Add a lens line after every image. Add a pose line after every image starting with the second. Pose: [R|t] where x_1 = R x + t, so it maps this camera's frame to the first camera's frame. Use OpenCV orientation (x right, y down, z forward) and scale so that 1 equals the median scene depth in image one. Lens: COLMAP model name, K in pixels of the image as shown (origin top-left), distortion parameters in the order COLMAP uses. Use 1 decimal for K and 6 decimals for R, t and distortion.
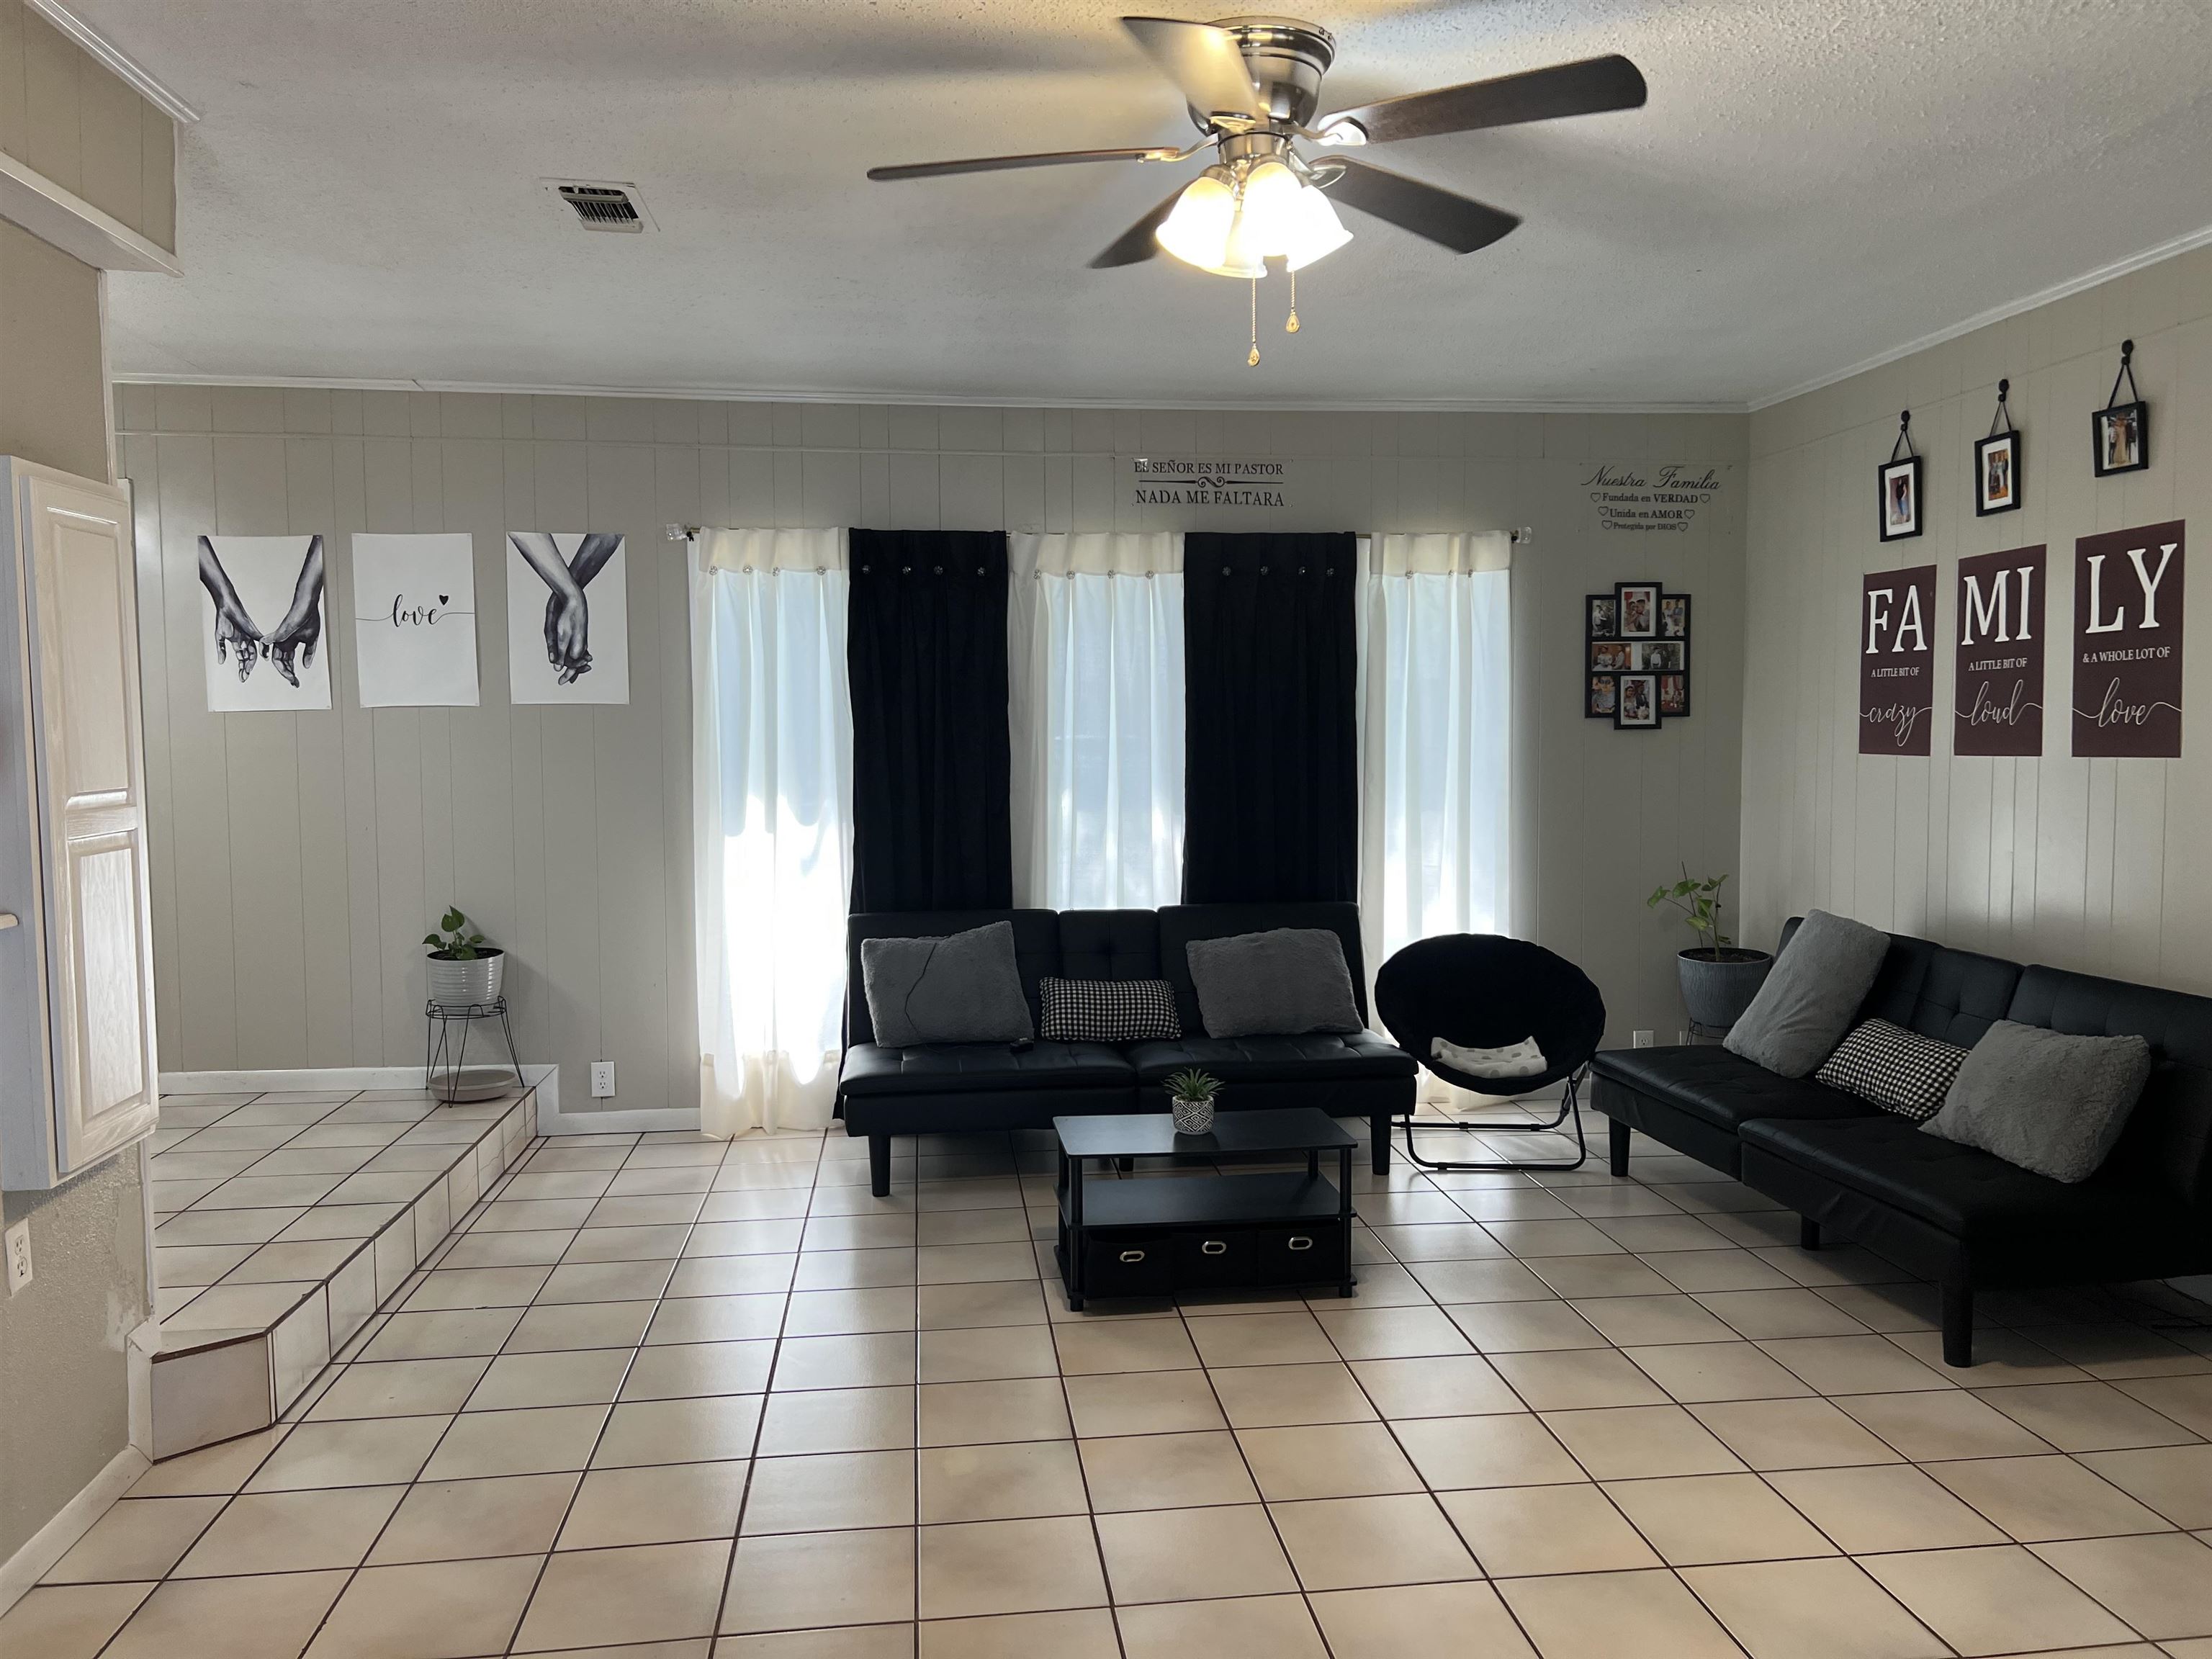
lens RADIAL K [[1666.0, 0, 1127.9], [0, 1666.0, 817.8], [0, 0, 1]] dist [0.055030, -0.055522]
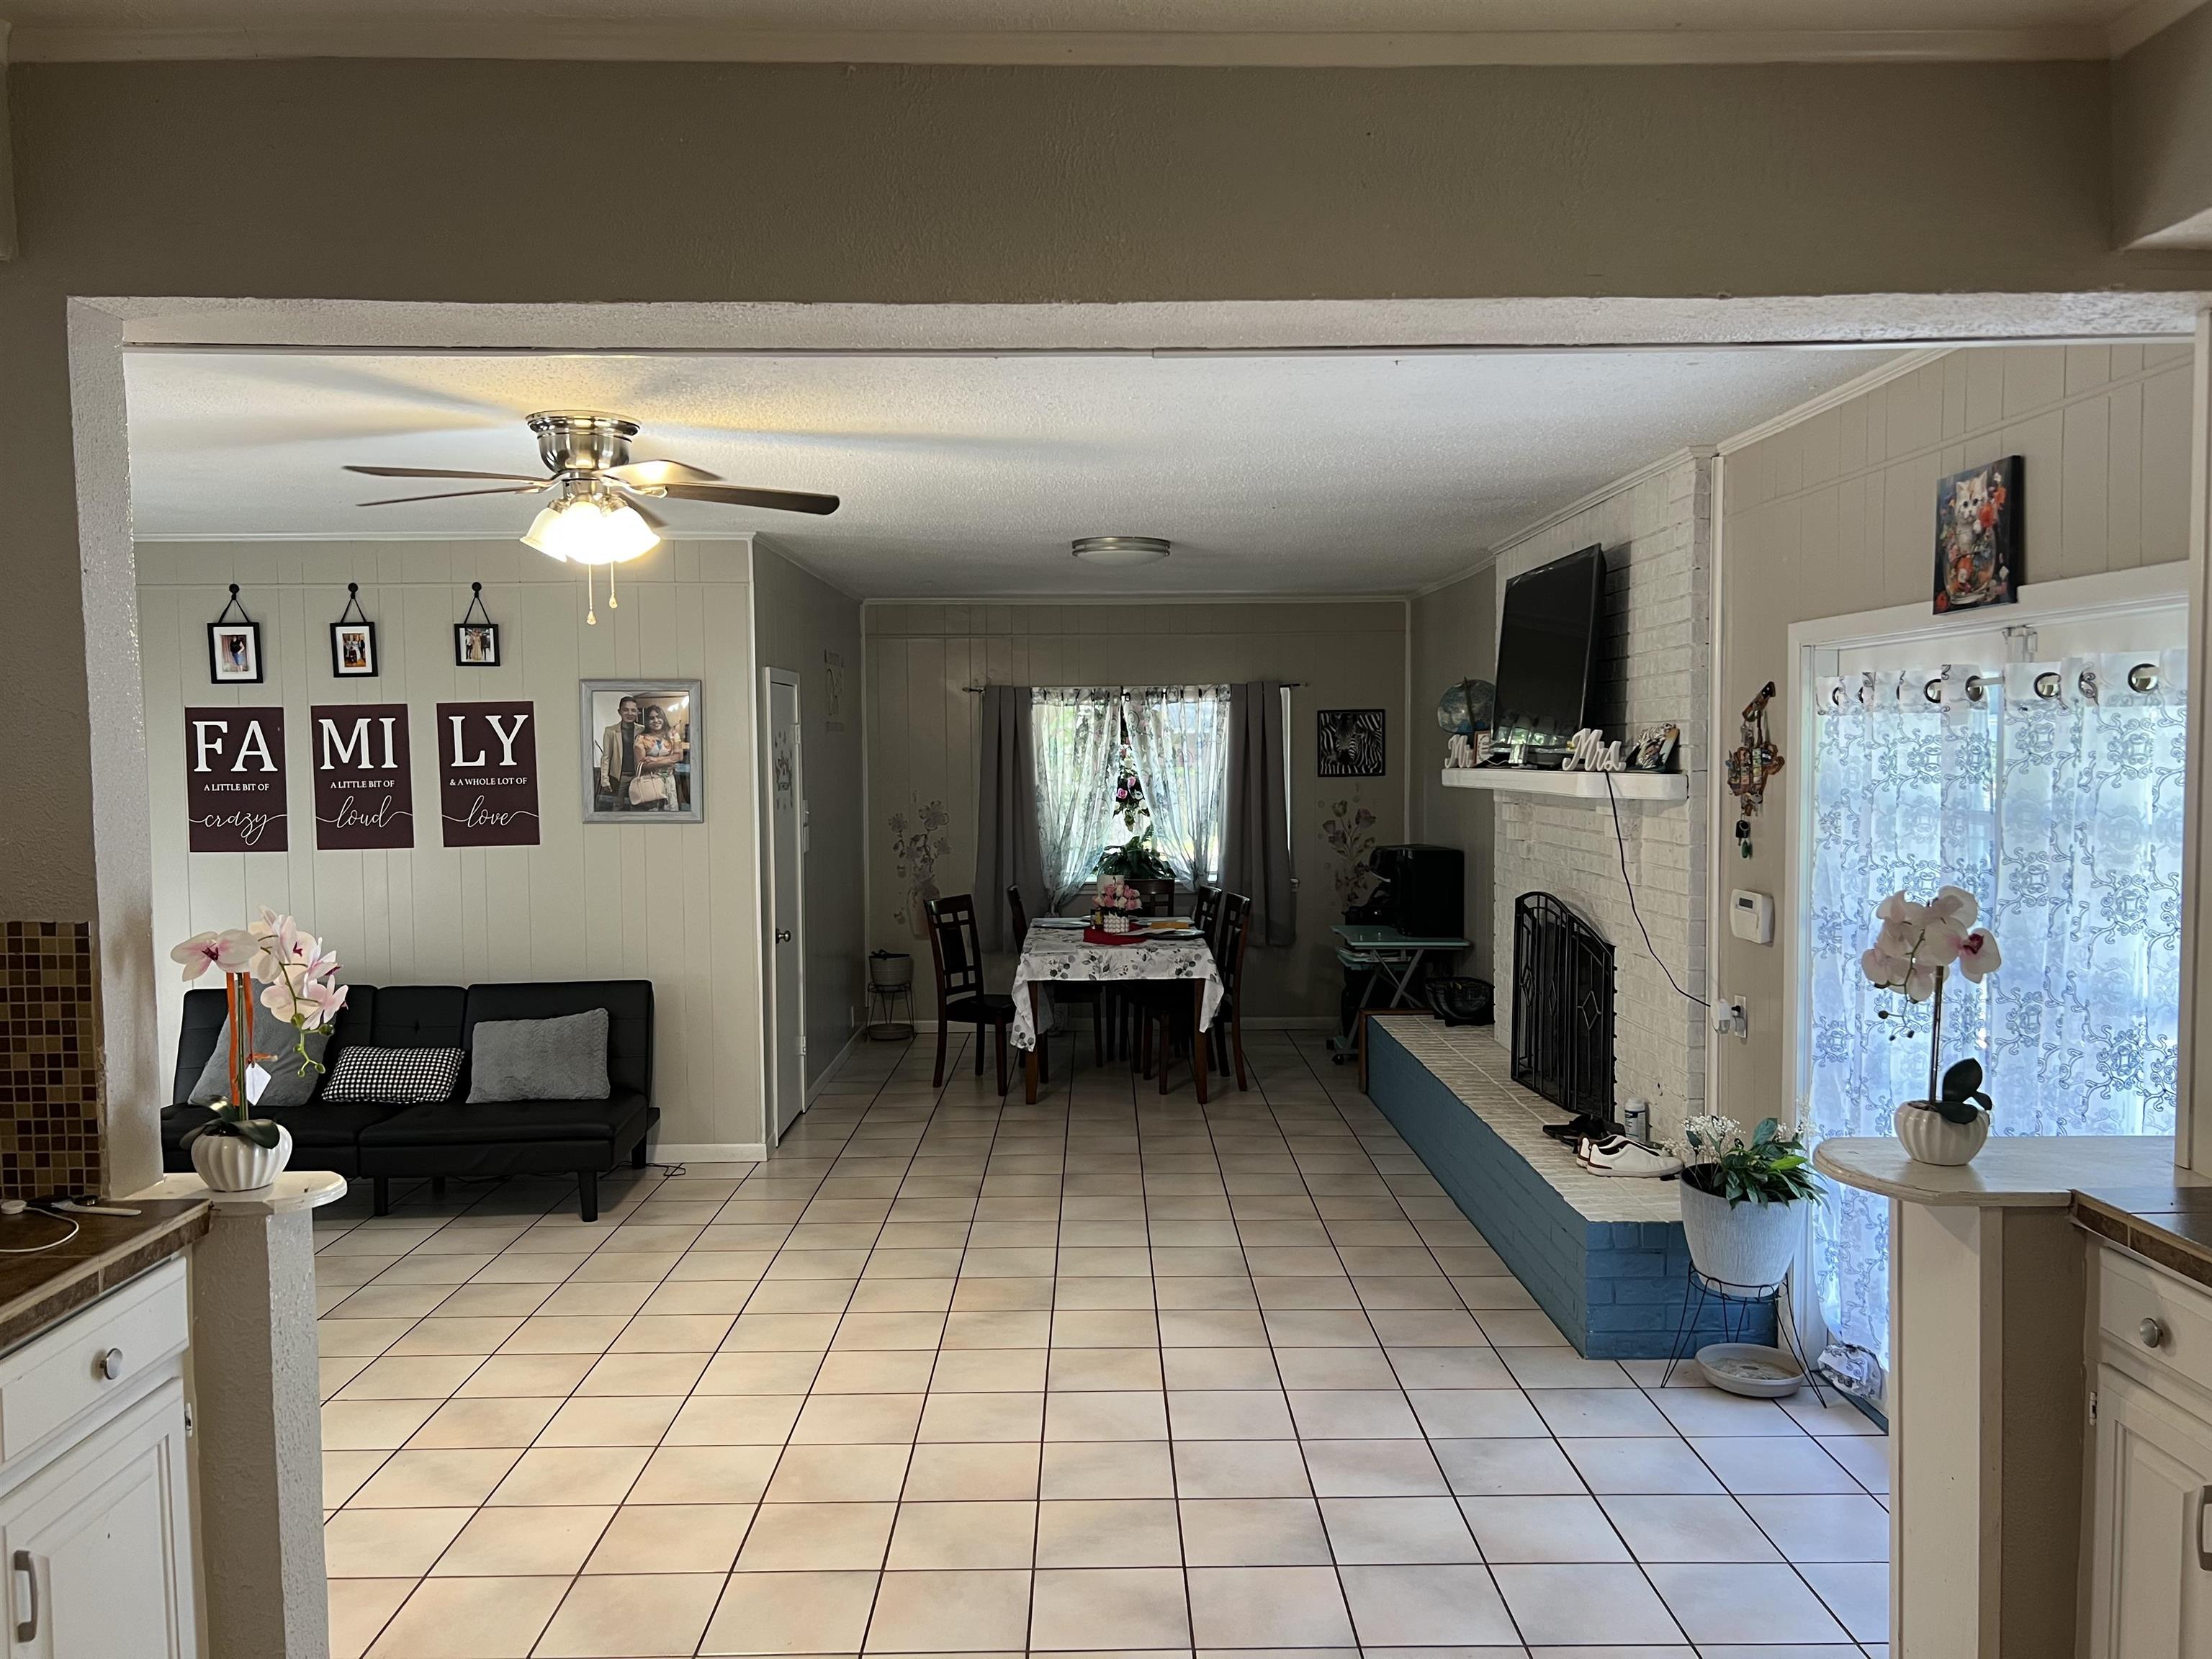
lens RADIAL K [[1666.0, 0, 1110.2], [0, 1666.0, 827.9], [0, 0, 1]] dist [0.055030, -0.055522]
pose [[0.119756, -0.045130, 0.991777, -0.701155], [0.066550, 0.997084, 0.037336, -0.056905], [-0.990570, 0.061531, 0.122410, 0.182233]]
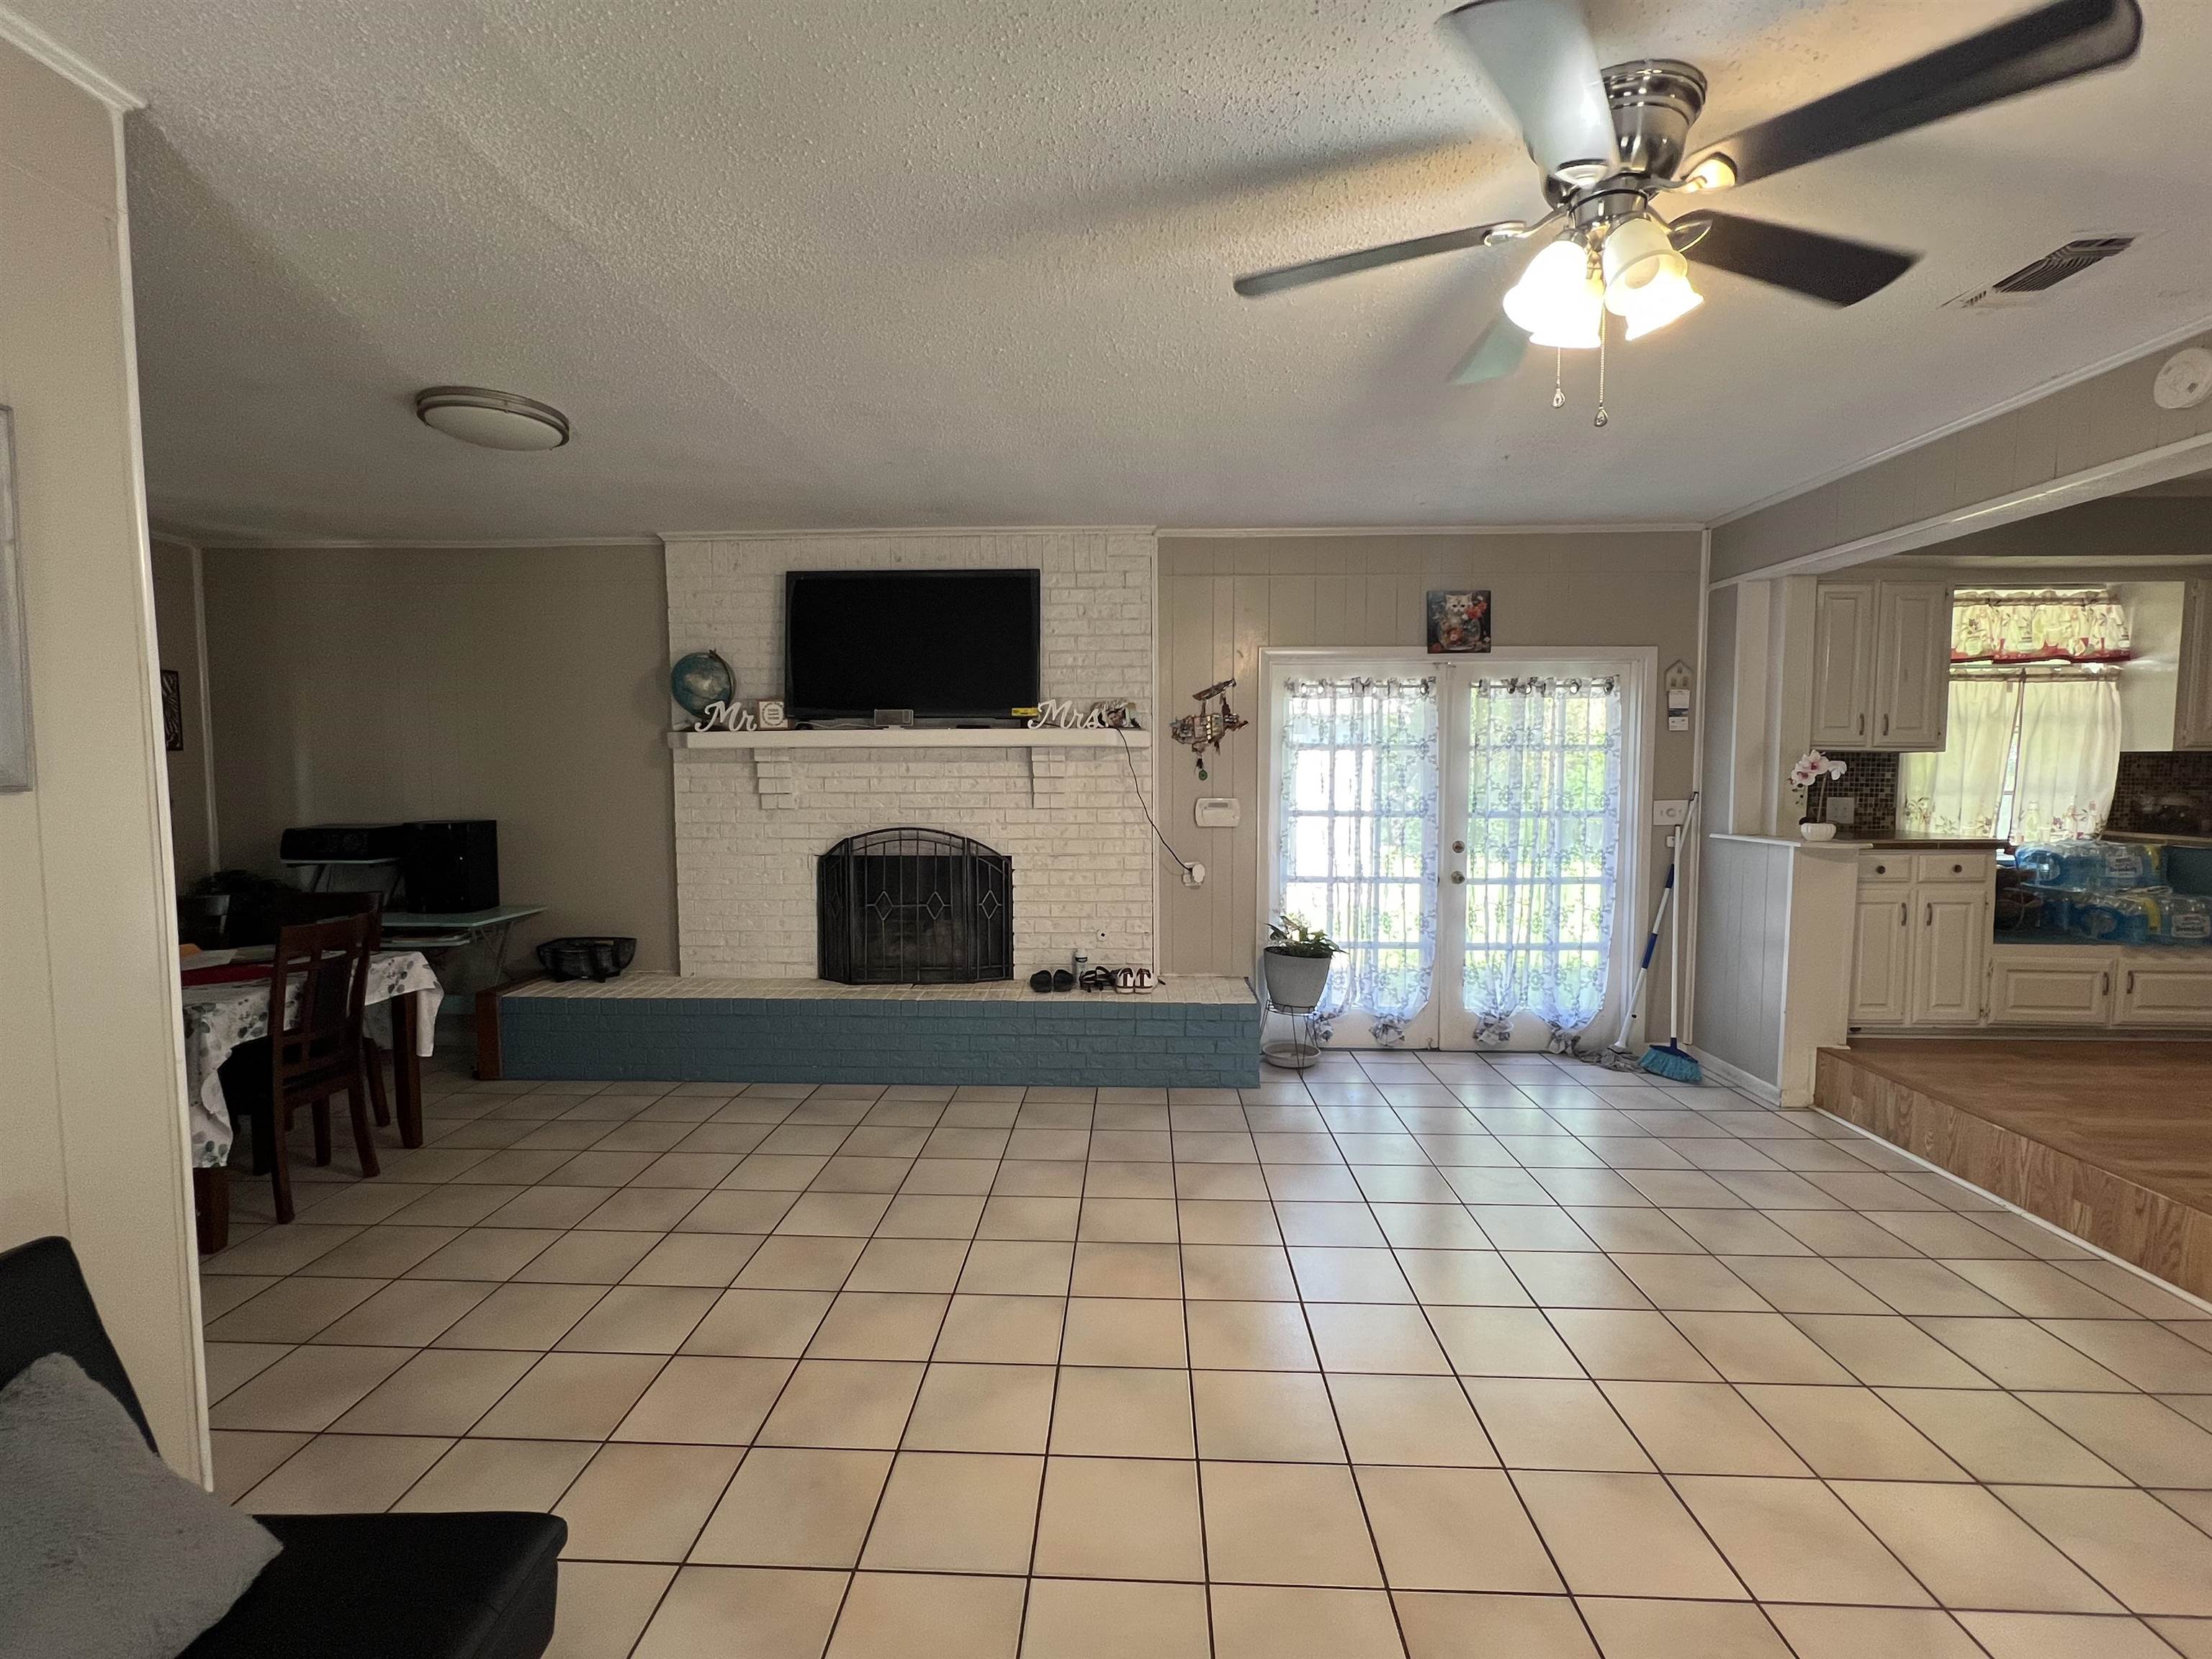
lens RADIAL K [[994.0, 0, 1102.6], [0, 994.0, 827.5], [0, 0, 1]] dist [-0.001334, -0.001209]
pose [[-0.985516, -0.003691, 0.169542, 0.134569], [0.016937, 0.992622, 0.120060, -0.052519], [-0.168734, 0.121193, -0.978183, 0.845627]]
